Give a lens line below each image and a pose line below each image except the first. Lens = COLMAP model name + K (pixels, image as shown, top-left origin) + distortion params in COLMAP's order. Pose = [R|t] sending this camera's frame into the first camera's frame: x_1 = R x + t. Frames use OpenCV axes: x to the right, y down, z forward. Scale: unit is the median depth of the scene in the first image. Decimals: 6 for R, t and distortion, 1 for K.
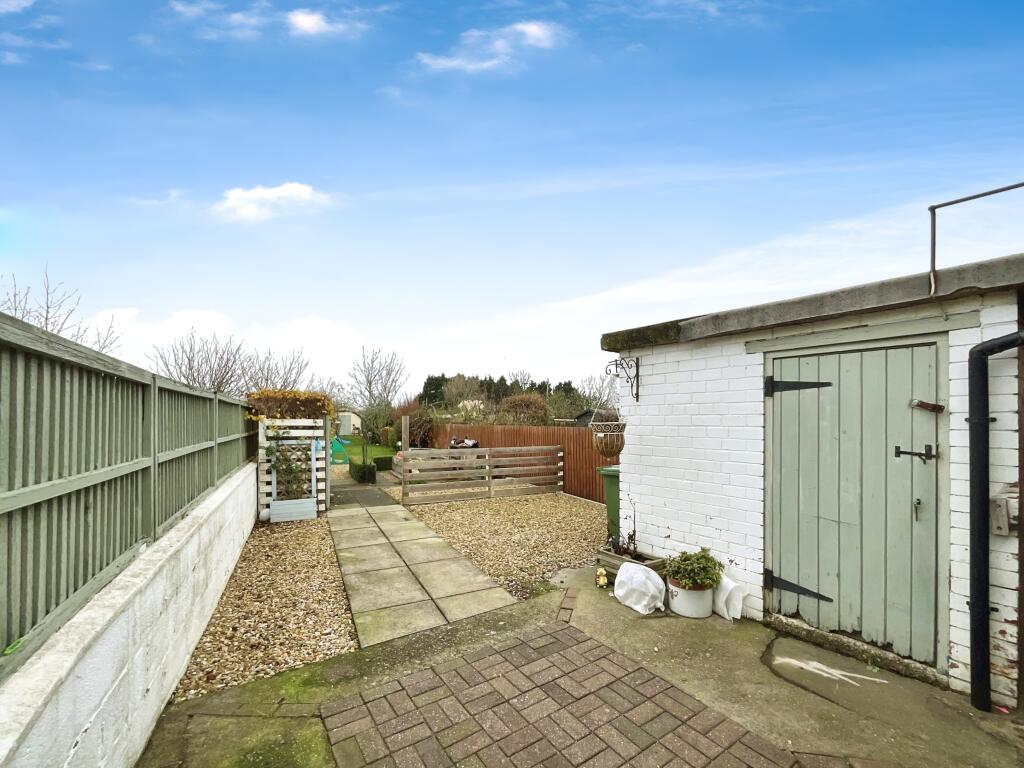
lens RADIAL K [[423.9, 0, 524.4], [0, 423.9, 434.6], [0, 0, 1]] dist [-0.002469, -0.000076]
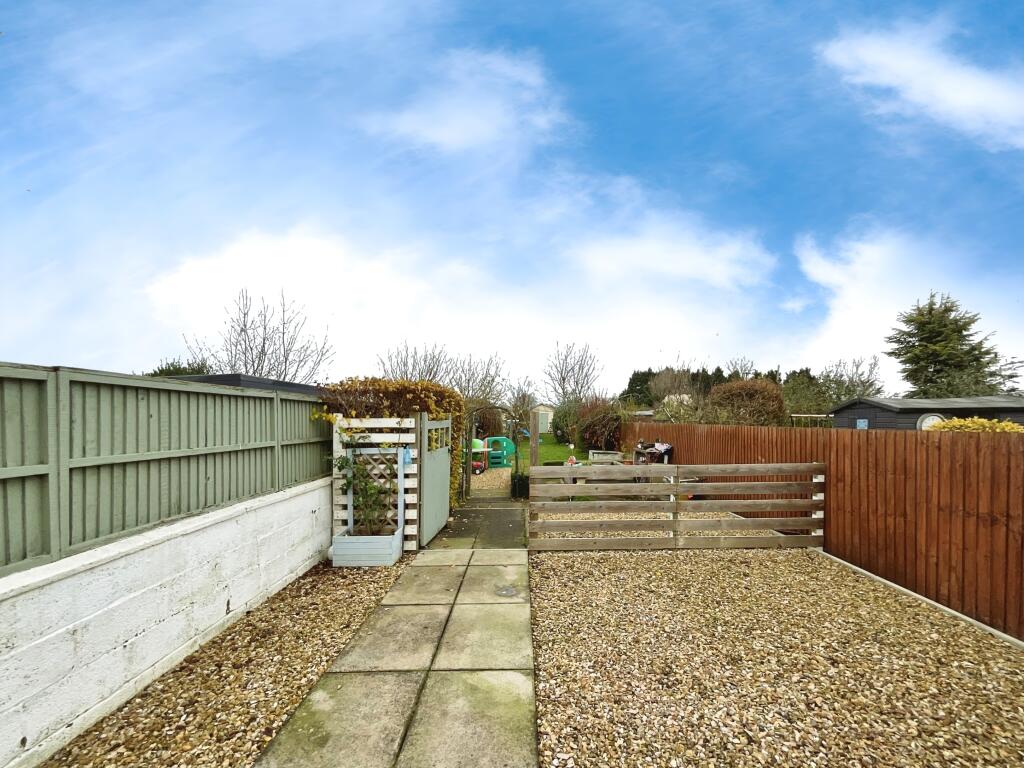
lens RADIAL K [[423.9, 0, 524.4], [0, 423.9, 434.6], [0, 0, 1]] dist [-0.002469, -0.000076]
pose [[0.886520, 0.010597, -0.462568, 0.002376], [-0.007481, 0.999935, 0.008570, -0.016648], [0.462629, -0.004137, 0.886542, 0.474793]]
